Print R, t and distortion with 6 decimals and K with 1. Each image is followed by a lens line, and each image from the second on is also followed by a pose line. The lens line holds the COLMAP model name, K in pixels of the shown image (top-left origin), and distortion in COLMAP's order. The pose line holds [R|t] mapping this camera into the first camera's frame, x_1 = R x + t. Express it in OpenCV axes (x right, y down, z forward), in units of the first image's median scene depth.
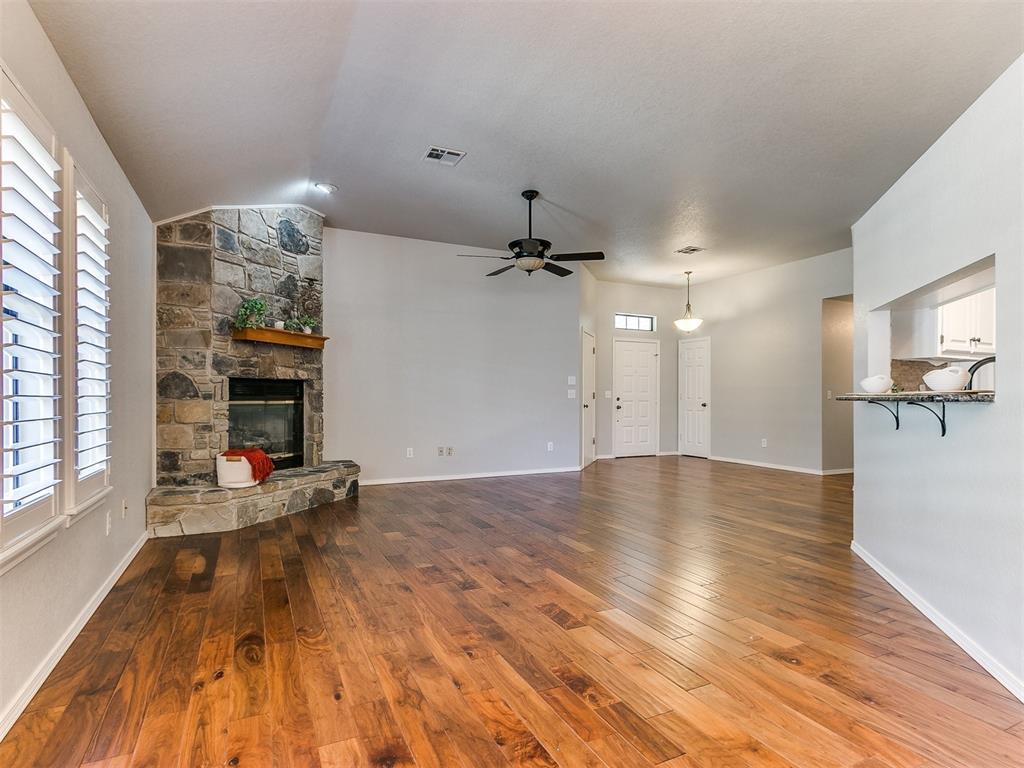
lens RADIAL K [[527.2, 0, 501.1], [0, 527.2, 394.7], [0, 0, 1]] dist [0.003909, -0.001870]
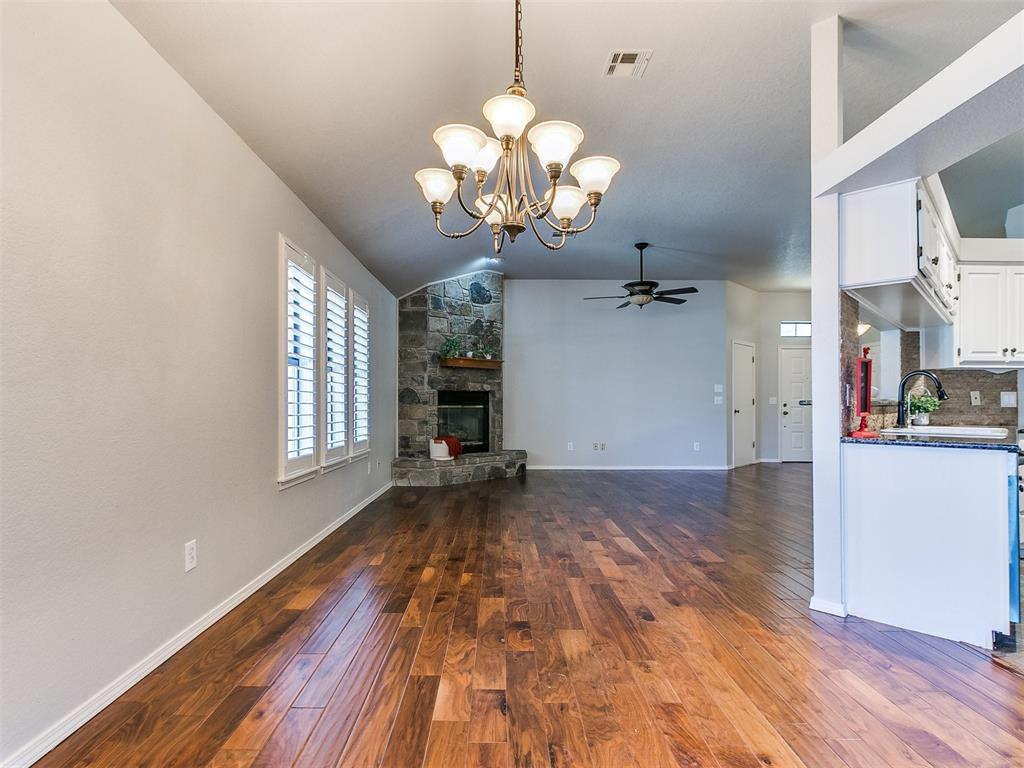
lens RADIAL K [[527.2, 0, 501.4], [0, 527.2, 394.5], [0, 0, 1]] dist [0.003909, -0.001870]
pose [[0.906356, -0.007103, -0.422456, 0.309710], [0.001668, 0.999911, -0.013234, 0.000374], [0.422512, 0.011290, 0.906287, -0.330914]]
